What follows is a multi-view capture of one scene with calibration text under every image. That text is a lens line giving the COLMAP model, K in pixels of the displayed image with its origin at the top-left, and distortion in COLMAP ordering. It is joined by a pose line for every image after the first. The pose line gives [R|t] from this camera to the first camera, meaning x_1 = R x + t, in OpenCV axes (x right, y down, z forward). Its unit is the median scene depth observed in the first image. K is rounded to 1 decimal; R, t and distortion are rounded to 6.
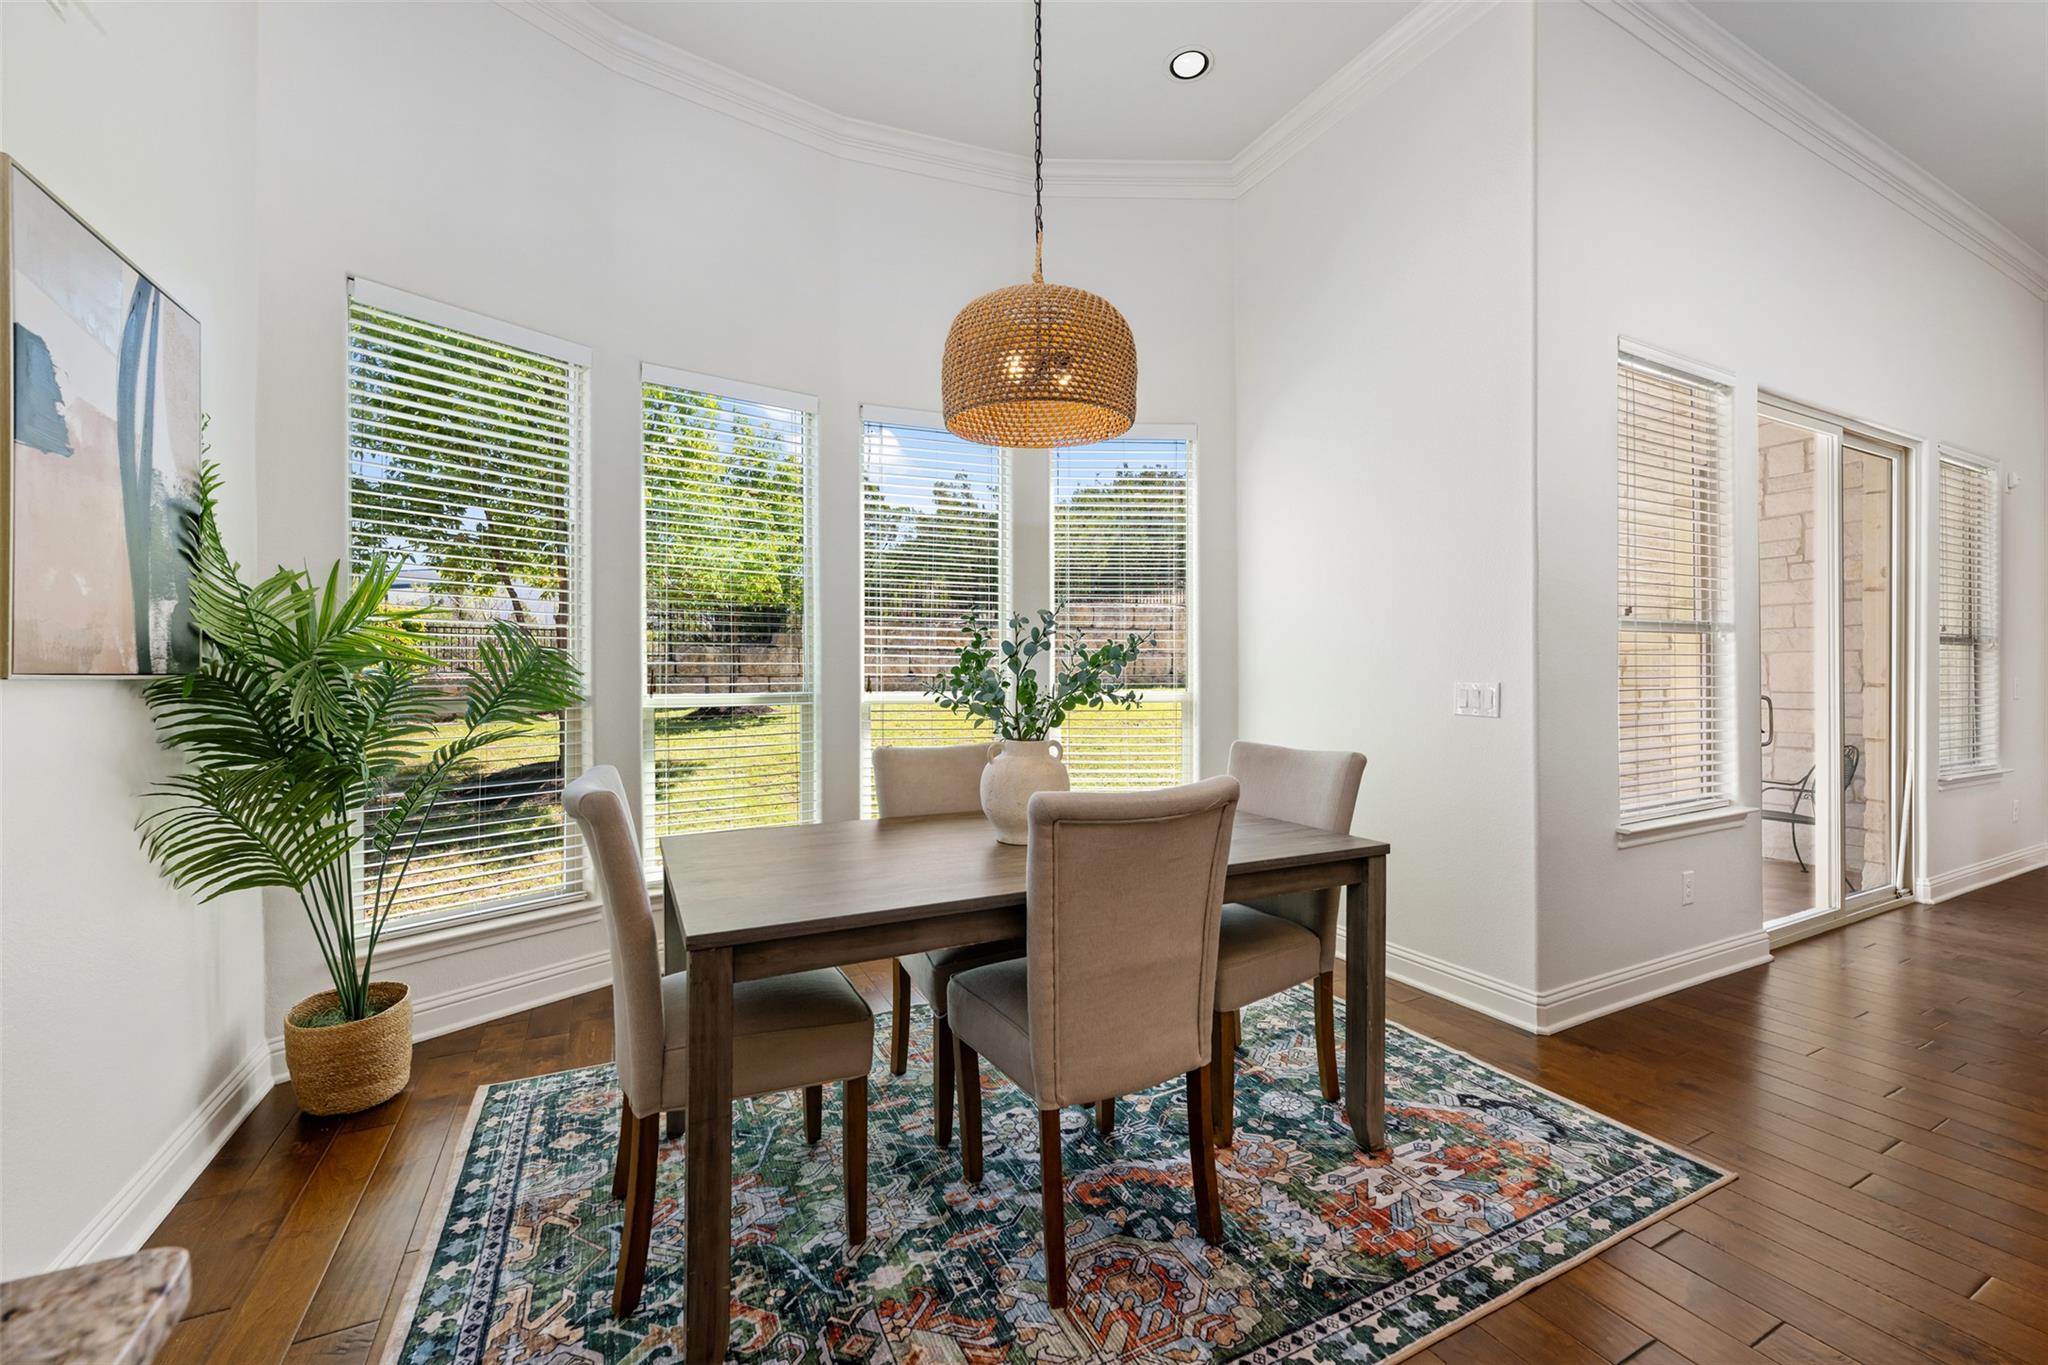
lens RADIAL K [[817.5, 0, 1021.9], [0, 817.5, 676.2], [0, 0, 1]] dist [0.005395, -0.000797]
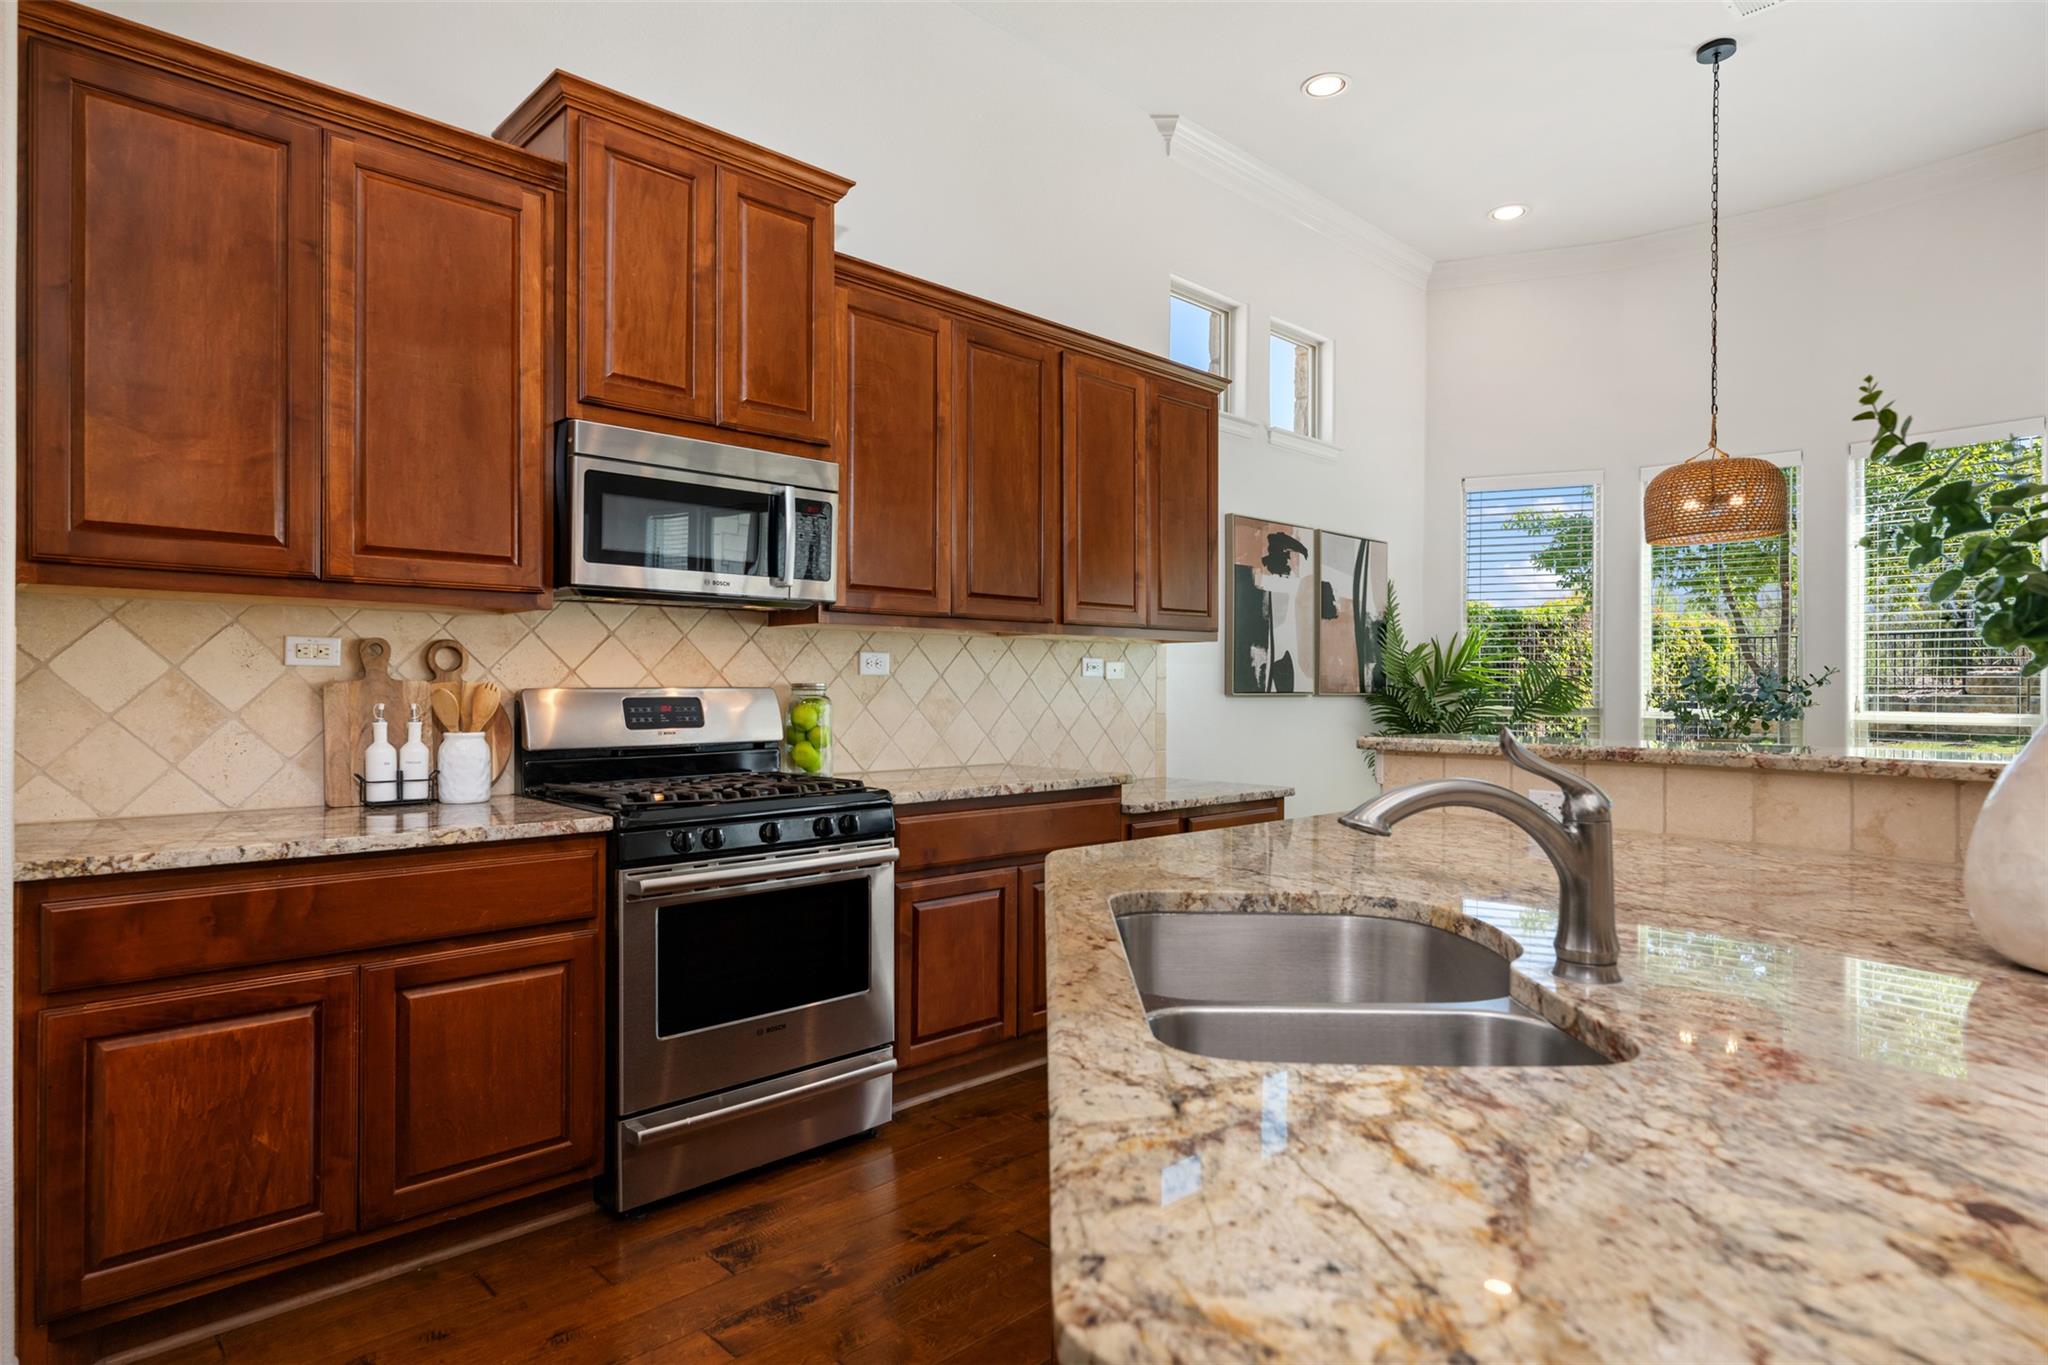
lens RADIAL K [[1107.5, 0, 1015.3], [0, 1107.5, 687.5], [0, 0, 1]] dist [0.001645, -0.000490]
pose [[0.283596, 0.000328, -0.958944, 1.707006], [-0.005538, 0.999984, -0.001296, -0.006624], [0.958928, 0.005678, 0.283593, -0.900691]]
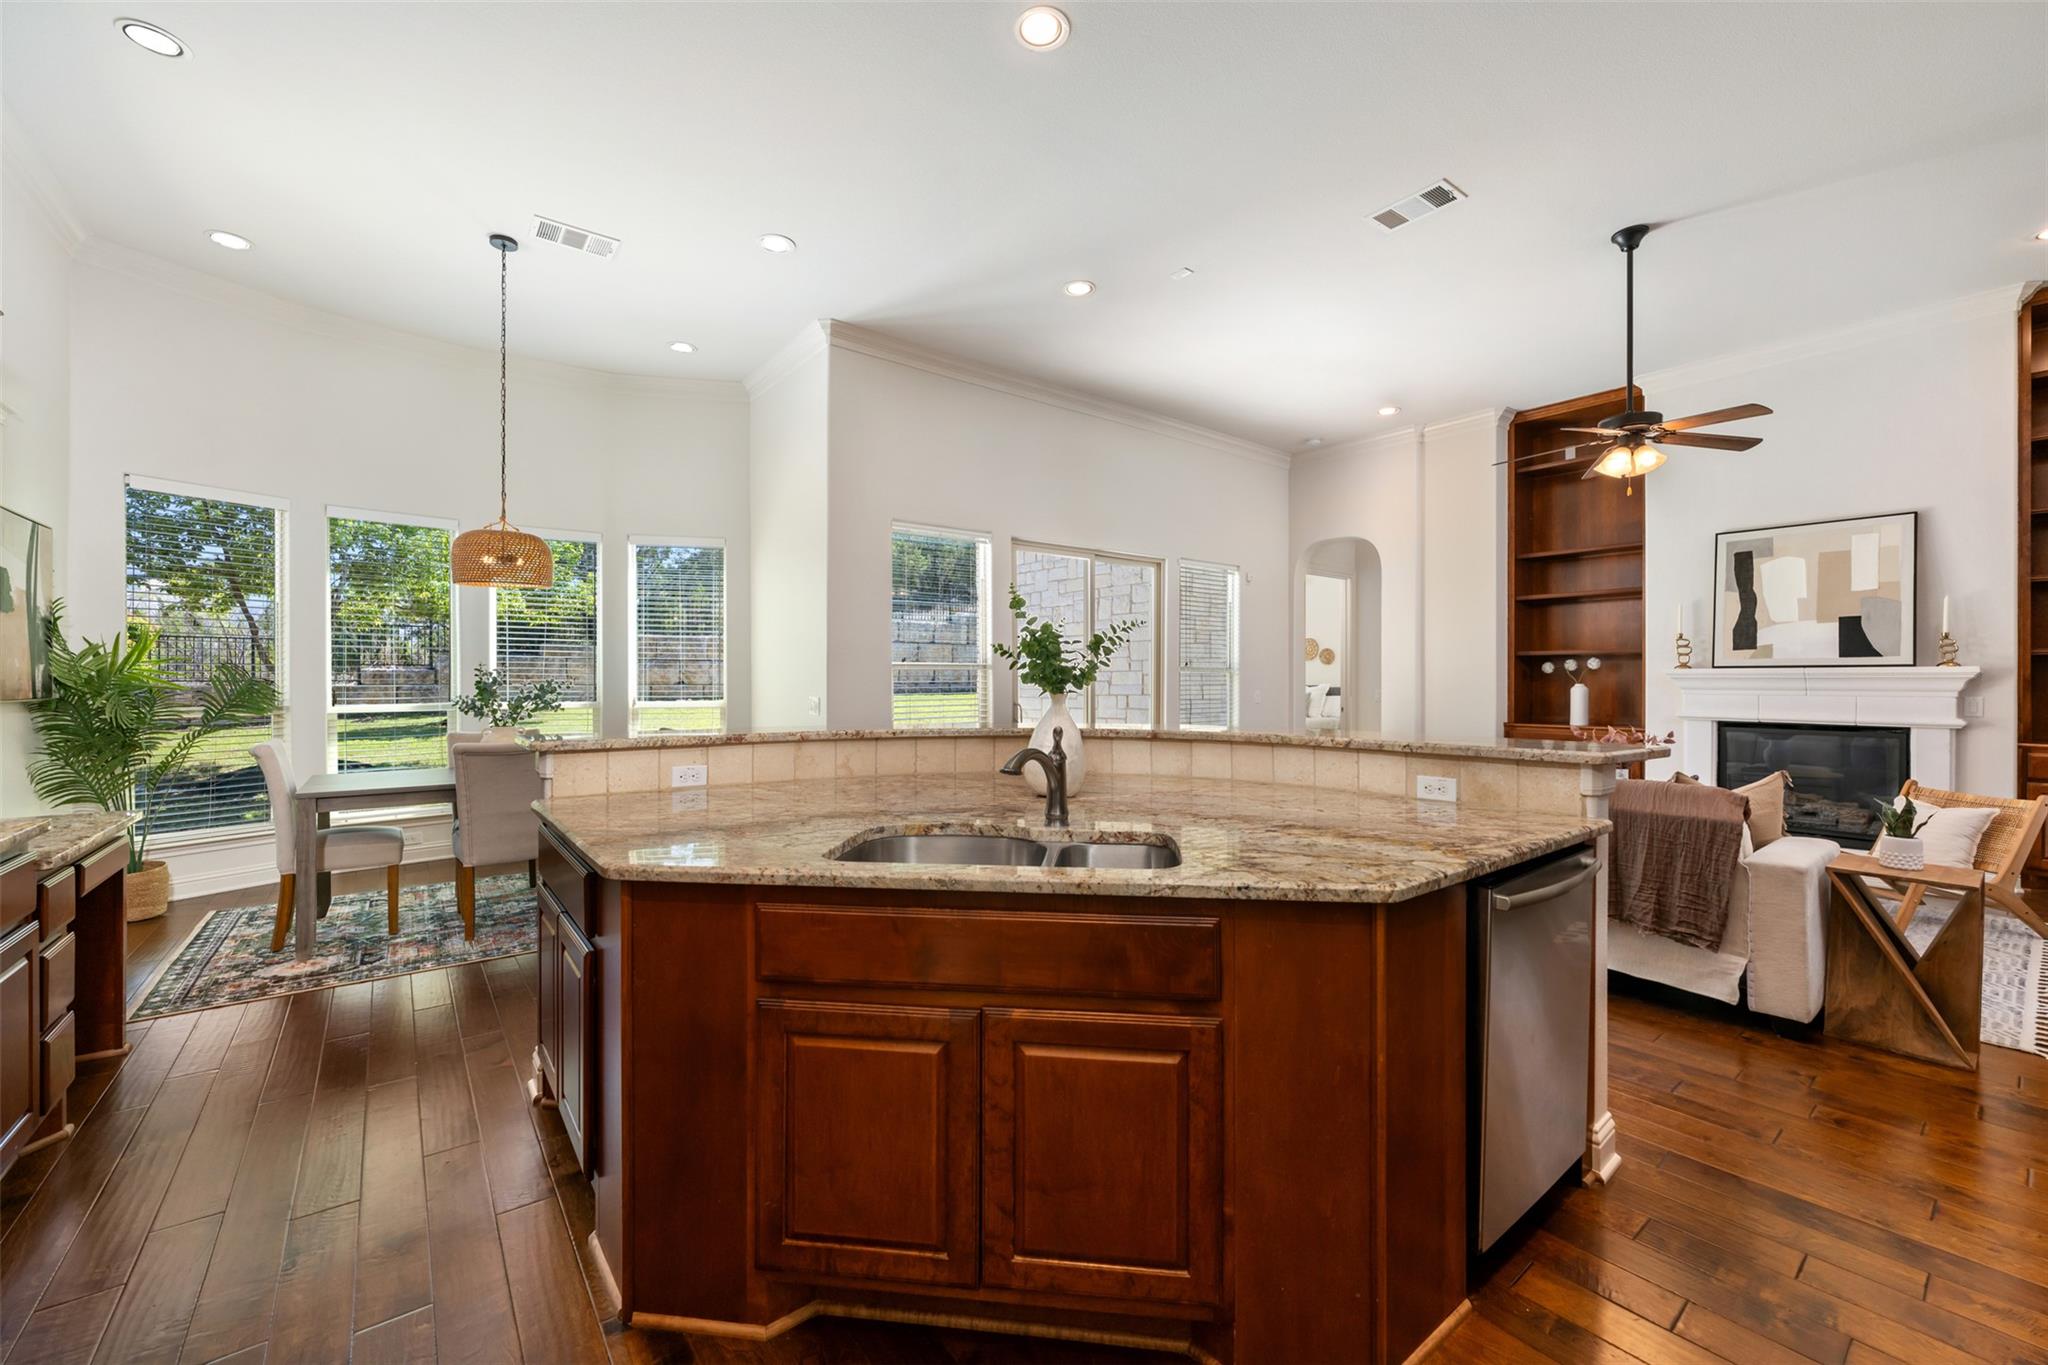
lens RADIAL K [[817.5, 0, 1023.5], [0, 817.5, 679.4], [0, 0, 1]] dist [0.005395, -0.000797]
pose [[0.982304, 0.000554, 0.187291, 1.013234], [-0.000266, 0.999999, -0.001563, -0.045399], [-0.187292, 0.001486, 0.982303, -1.487499]]
